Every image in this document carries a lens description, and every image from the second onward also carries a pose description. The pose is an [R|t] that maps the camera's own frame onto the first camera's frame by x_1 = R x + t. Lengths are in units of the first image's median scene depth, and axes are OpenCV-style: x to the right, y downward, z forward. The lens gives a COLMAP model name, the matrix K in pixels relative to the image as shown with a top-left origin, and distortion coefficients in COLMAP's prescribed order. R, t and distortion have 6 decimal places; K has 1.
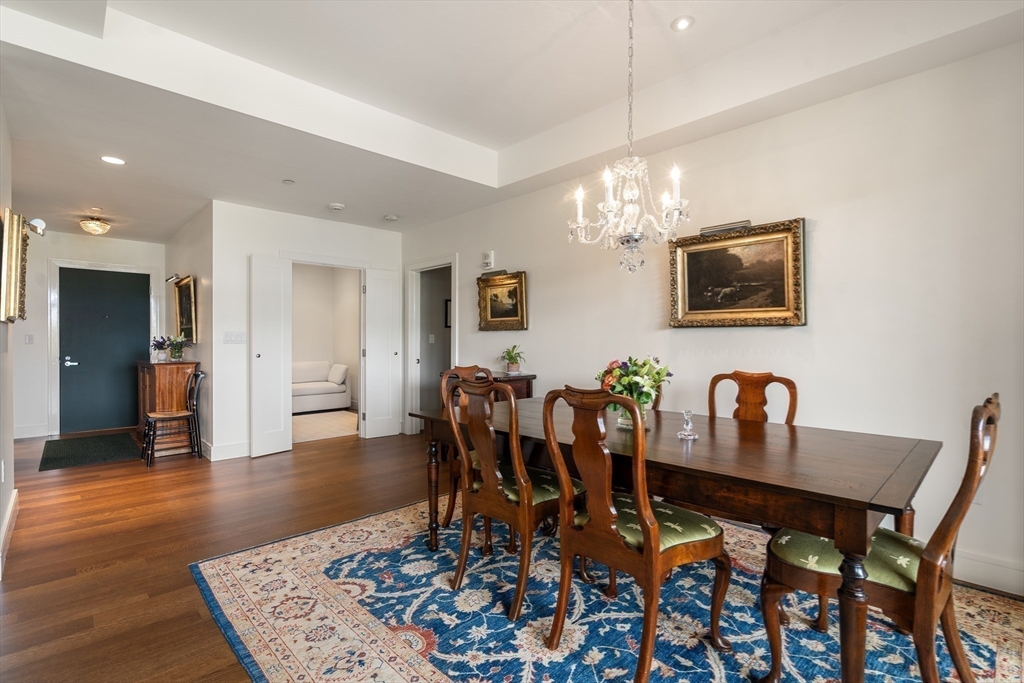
lens RADIAL K [[471.0, 0, 514.6], [0, 471.0, 340.2], [0, 0, 1]] dist [-0.001818, -0.000501]
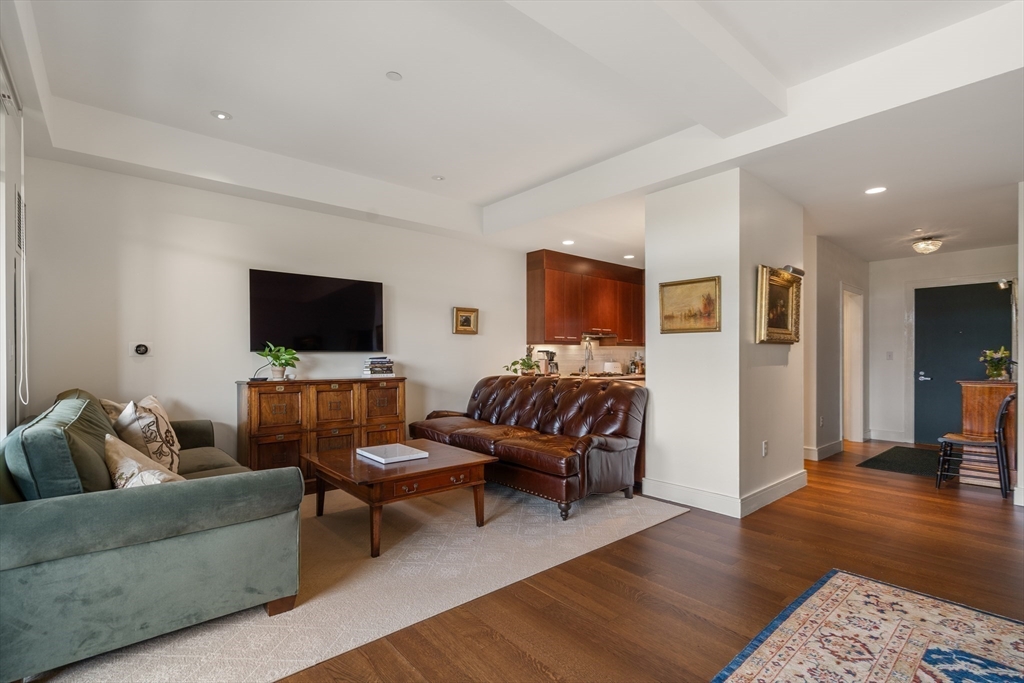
lens RADIAL K [[471.0, 0, 514.1], [0, 471.0, 349.1], [0, 0, 1]] dist [-0.001818, -0.000501]
pose [[-0.044623, -0.017854, -0.998844, 0.392818], [0.002502, 0.999835, -0.017983, 0.001427], [0.999001, -0.003301, -0.044571, 0.320618]]
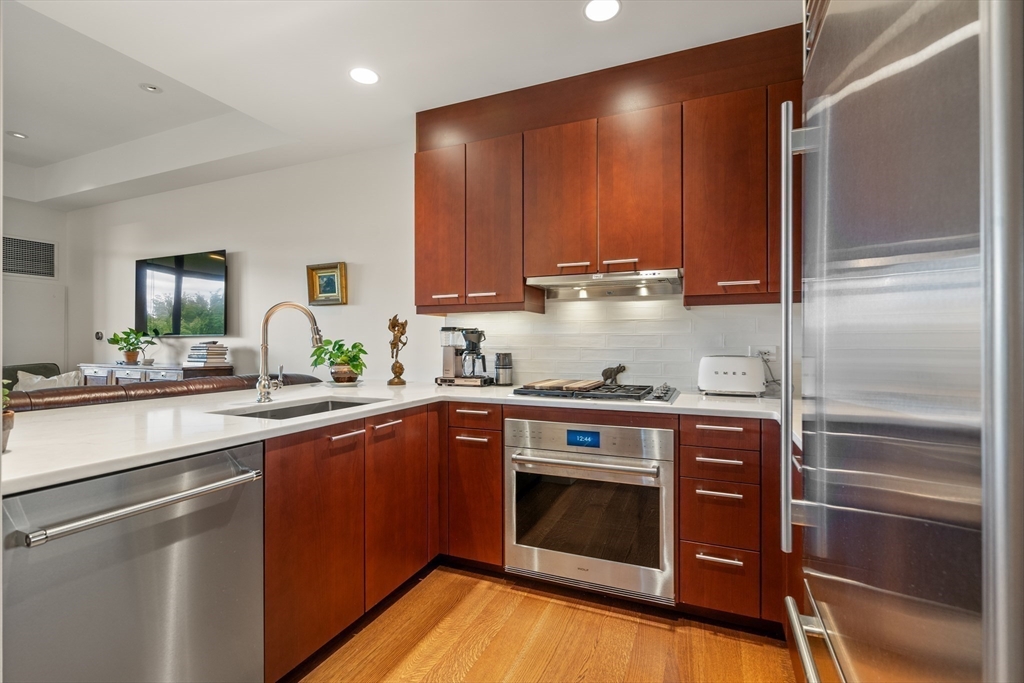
lens RADIAL K [[471.0, 0, 512.5], [0, 471.0, 341.3], [0, 0, 1]] dist [-0.001818, -0.000501]
pose [[-0.916350, -0.005976, -0.400333, 0.189695], [-0.003224, 0.999966, -0.007545, 0.001822], [0.400365, -0.005623, -0.916339, 0.431007]]
